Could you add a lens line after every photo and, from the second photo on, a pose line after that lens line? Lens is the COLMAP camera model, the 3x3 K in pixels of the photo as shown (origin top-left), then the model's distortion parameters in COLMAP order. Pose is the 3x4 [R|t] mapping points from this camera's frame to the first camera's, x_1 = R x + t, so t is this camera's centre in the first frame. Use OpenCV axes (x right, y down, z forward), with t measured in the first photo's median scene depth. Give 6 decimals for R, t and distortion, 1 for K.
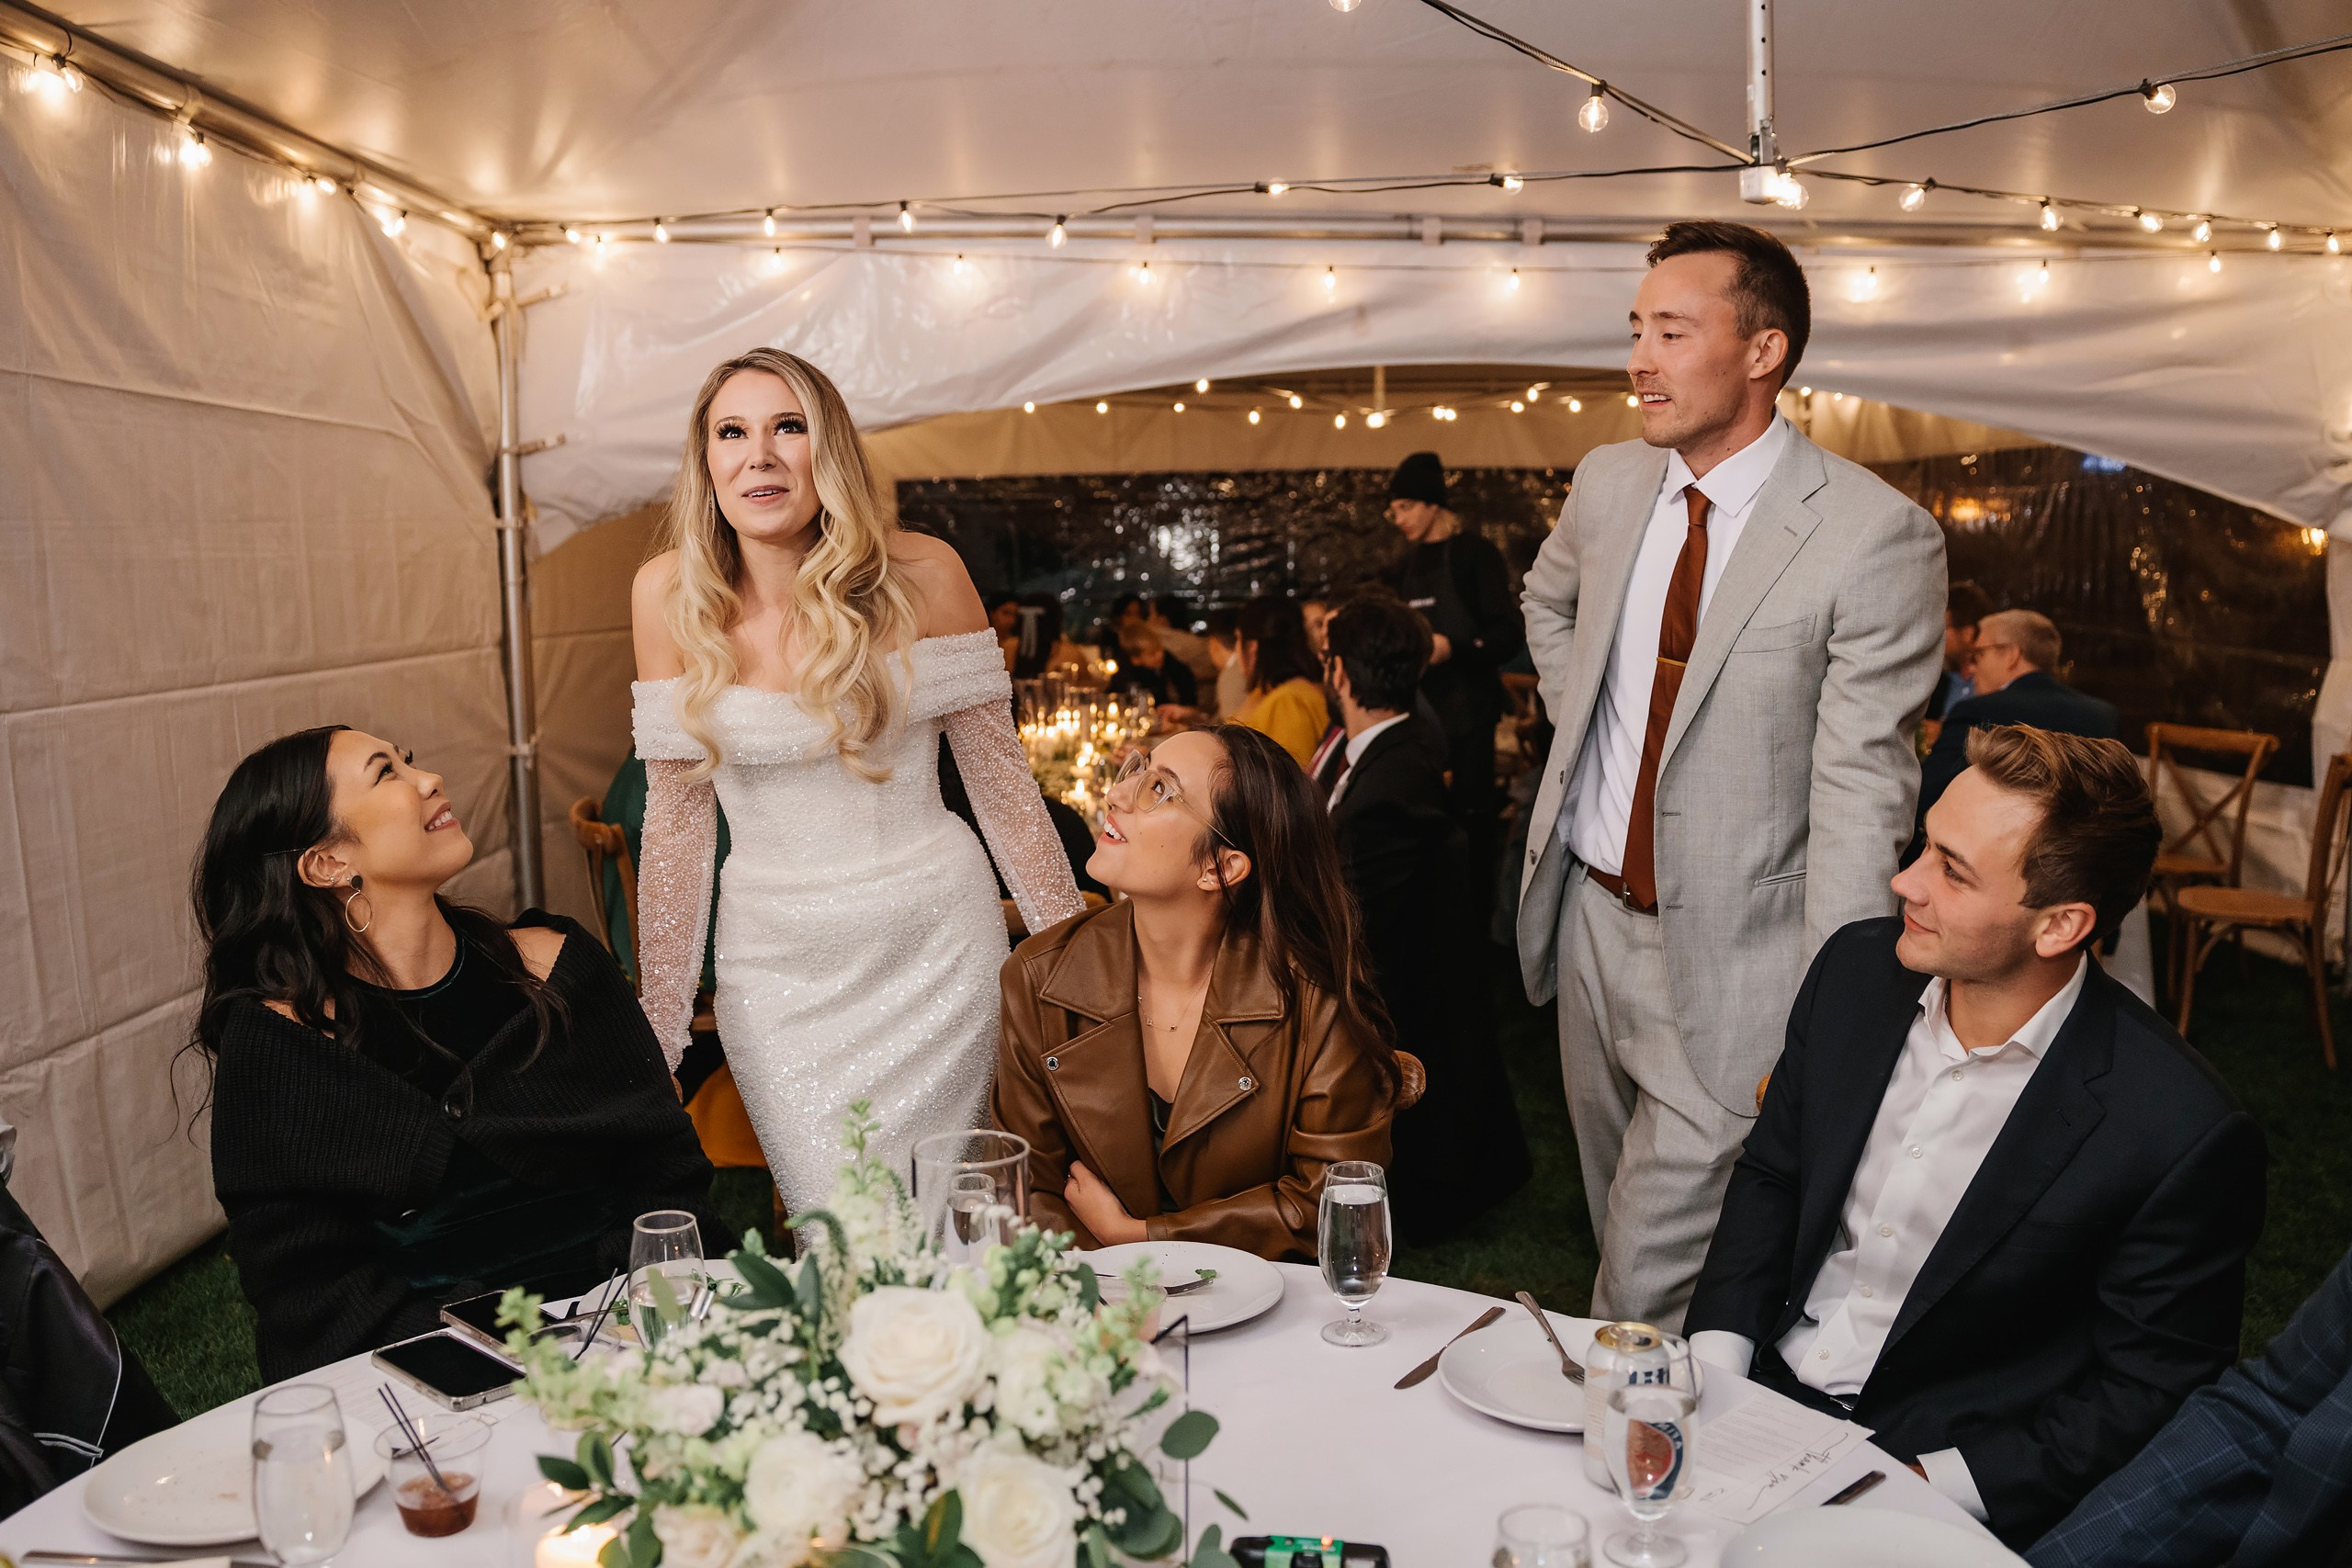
lens RADIAL K [[1929.2, 0, 1176.0], [0, 1929.2, 784.0], [0, 0, 1]] dist [-0.186482, 0.088159]
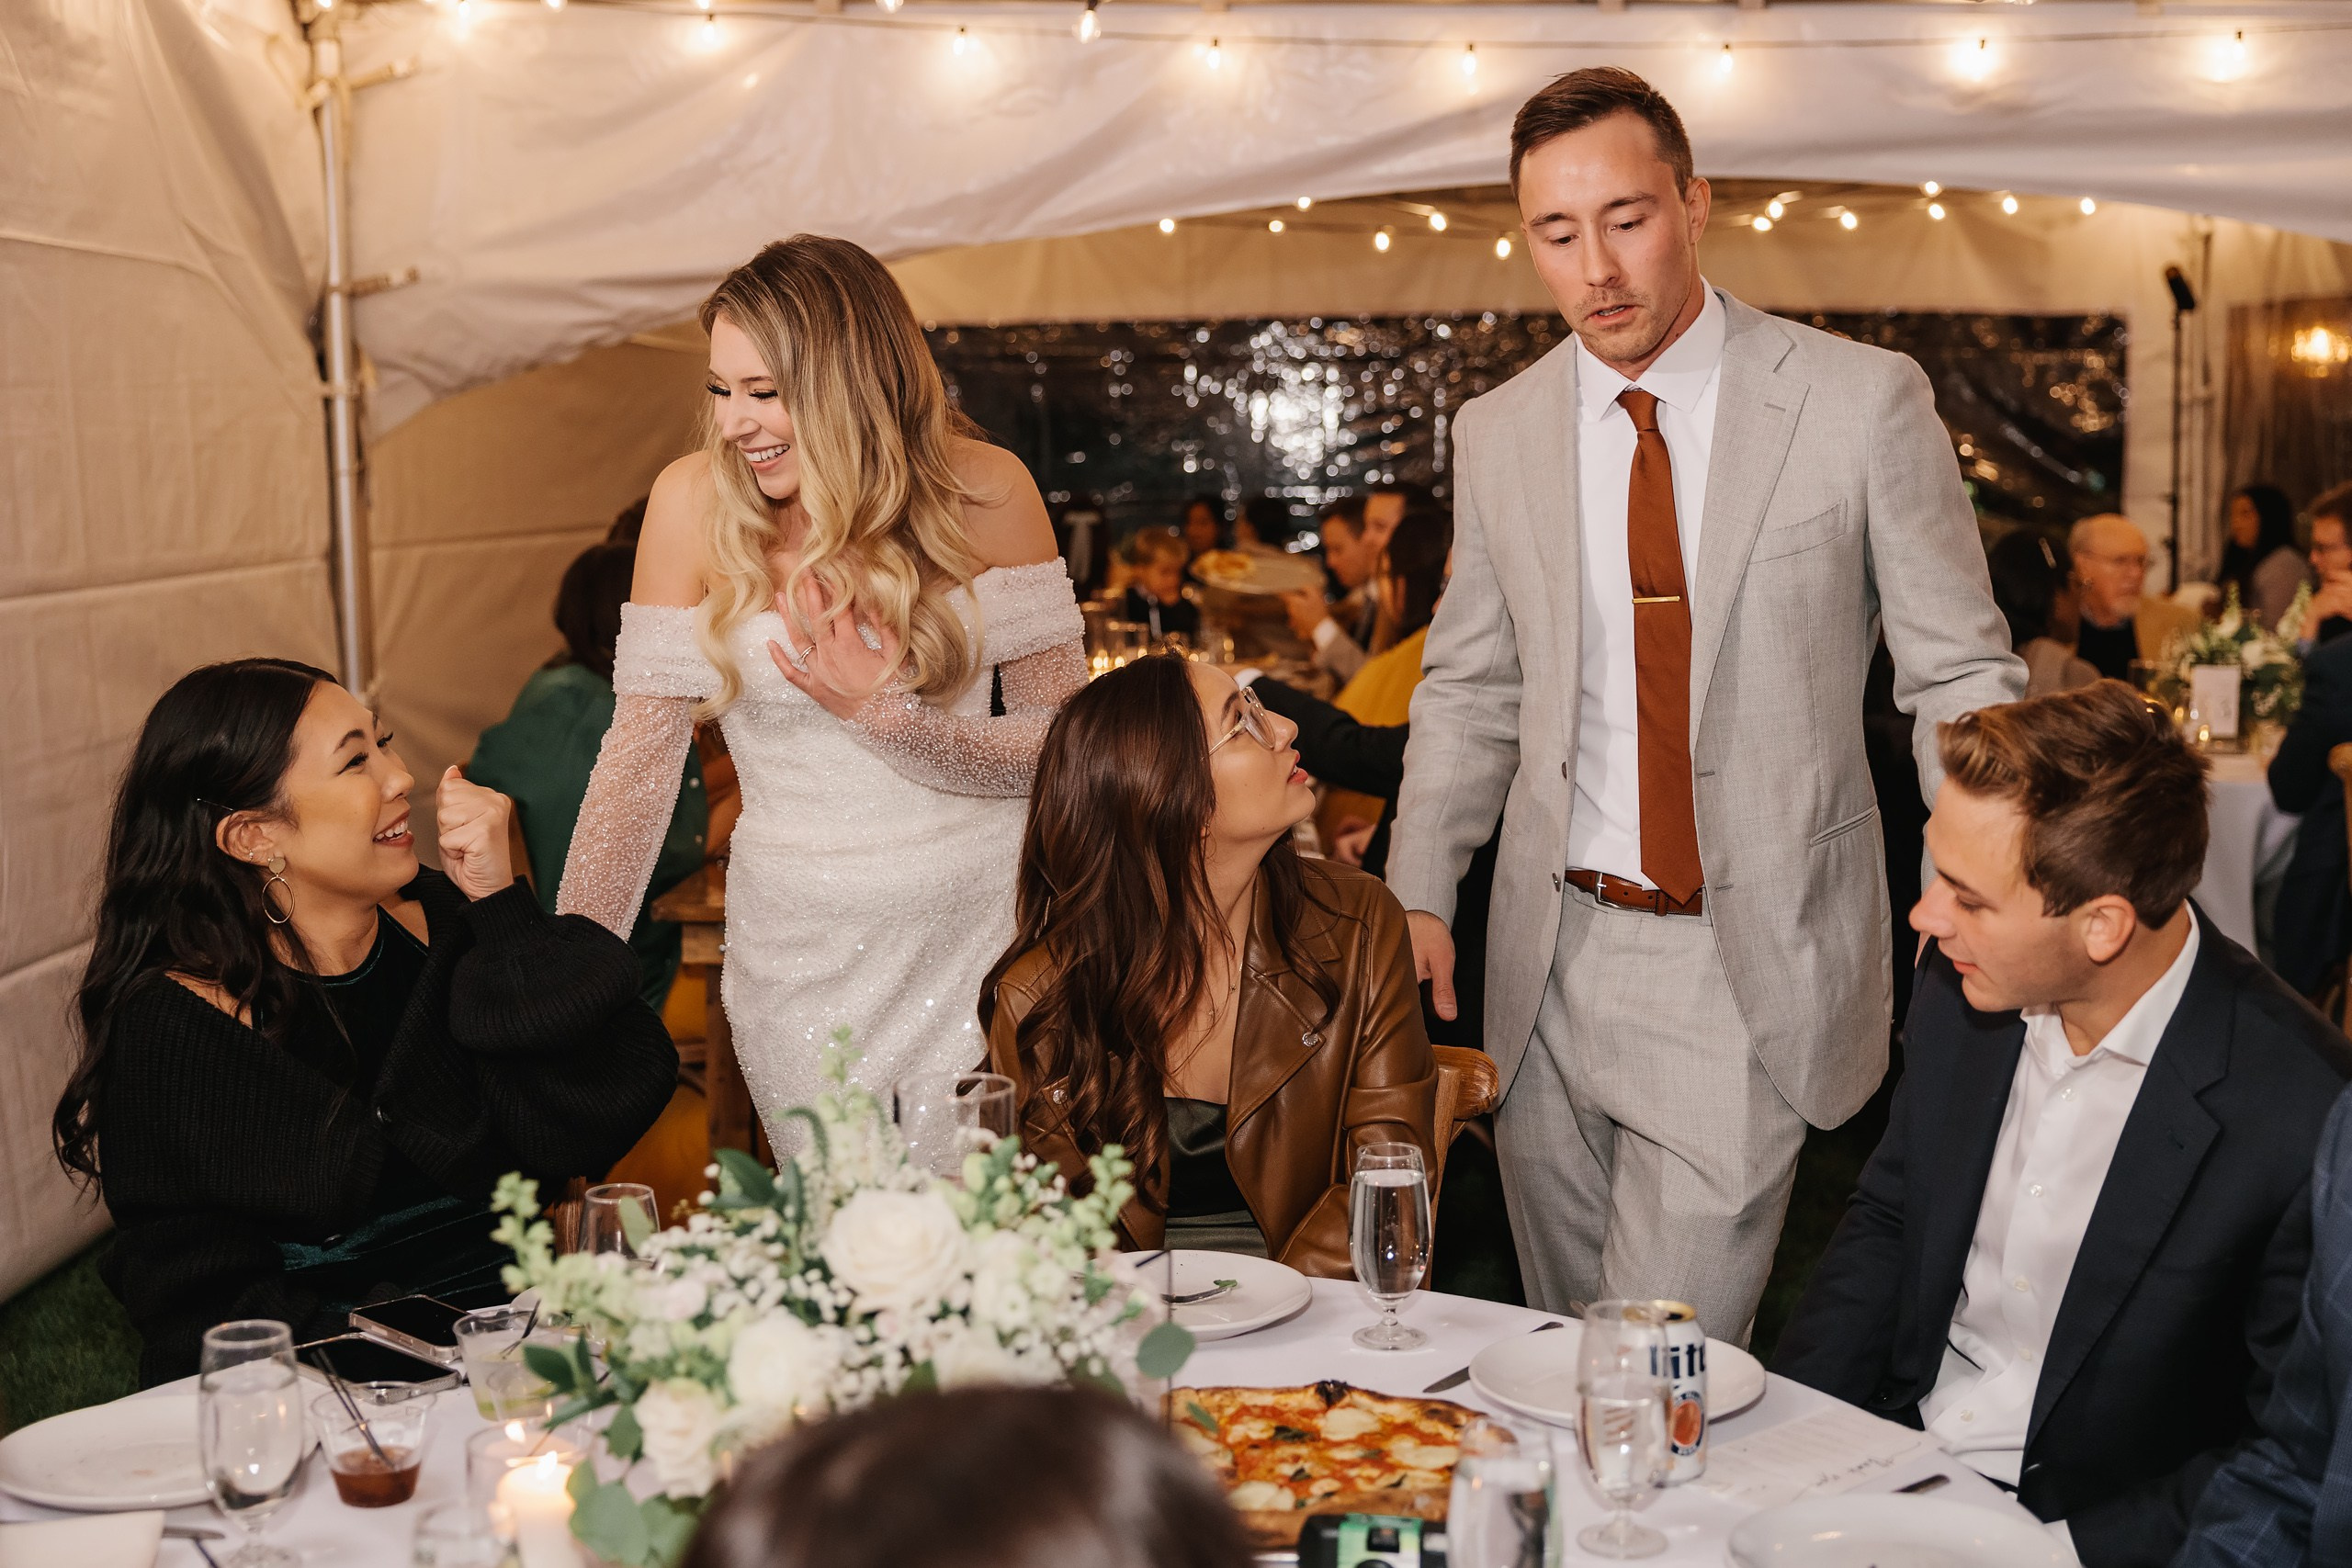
lens RADIAL K [[2921.4, 0, 1176.0], [0, 2921.4, 784.0], [0, 0, 1]] dist [-0.005998, -0.045883]
pose [[0.999163, 0.008323, -0.040054, 0.016018], [-0.008209, 0.999962, 0.003030, 0.008334], [0.040078, -0.002699, 0.999193, -0.121051]]
